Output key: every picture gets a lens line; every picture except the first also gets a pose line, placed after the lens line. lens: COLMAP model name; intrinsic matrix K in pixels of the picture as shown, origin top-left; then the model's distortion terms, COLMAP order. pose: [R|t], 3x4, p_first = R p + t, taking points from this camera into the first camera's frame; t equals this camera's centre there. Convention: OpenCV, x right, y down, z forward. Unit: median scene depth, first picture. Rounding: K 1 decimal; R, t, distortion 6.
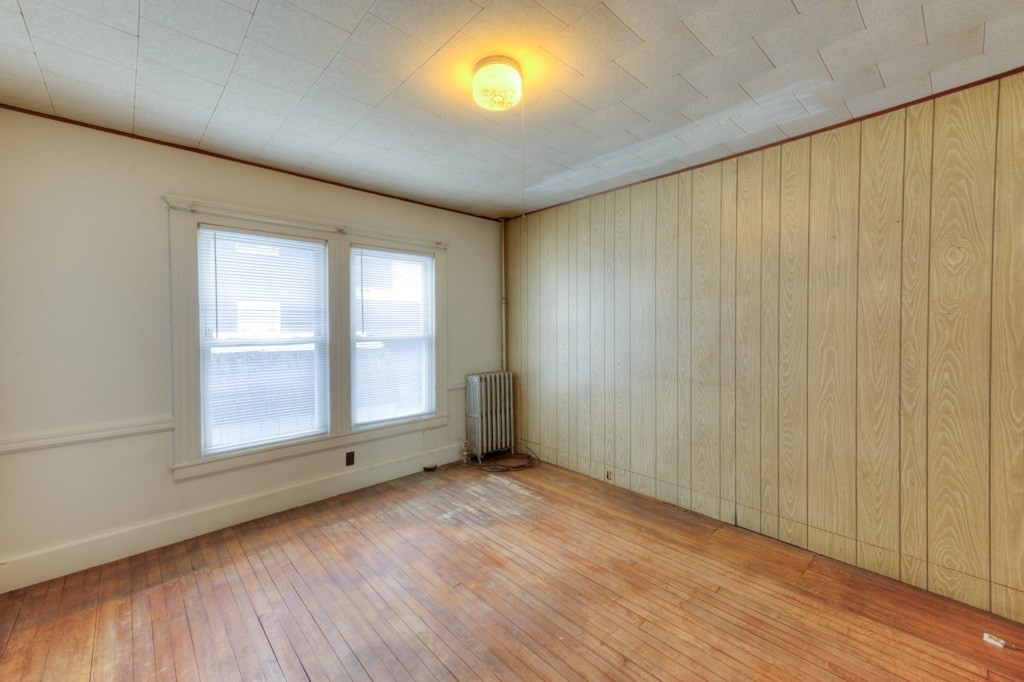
lens RADIAL K [[404.2, 0, 510.7], [0, 404.2, 328.7], [0, 0, 1]] dist [0.023138, -0.006207]
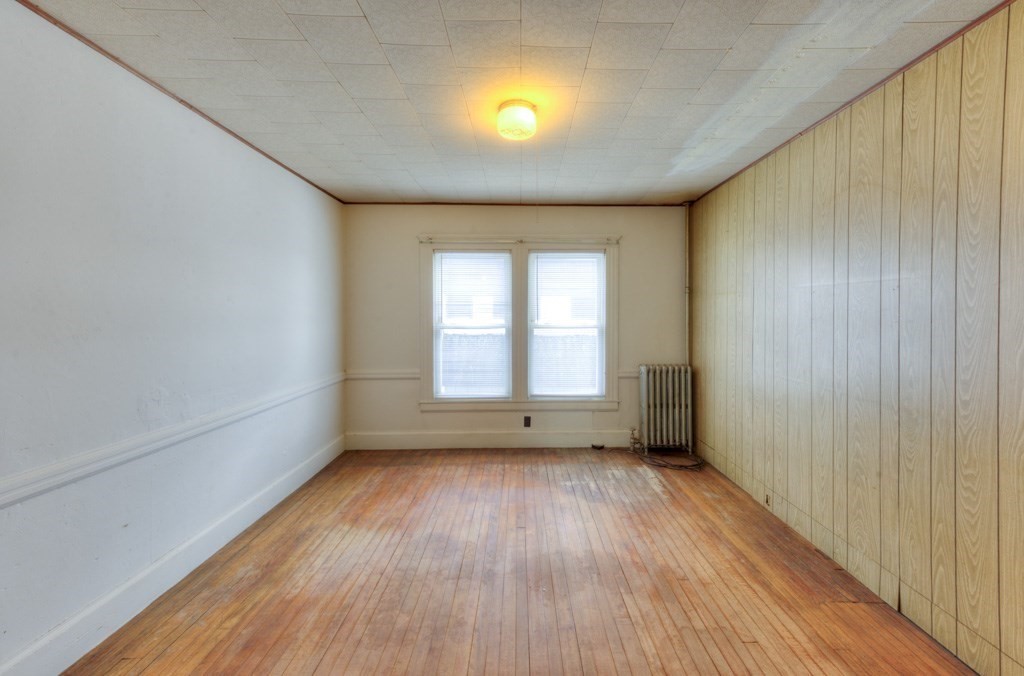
lens RADIAL K [[413.1, 0, 527.5], [0, 413.1, 316.8], [0, 0, 1]] dist [0.009974, -0.000141]
pose [[0.743662, 0.008484, -0.668502, 0.534436], [-0.010799, 0.999941, 0.000676, -0.004952], [0.668468, 0.006716, 0.743710, 0.059783]]
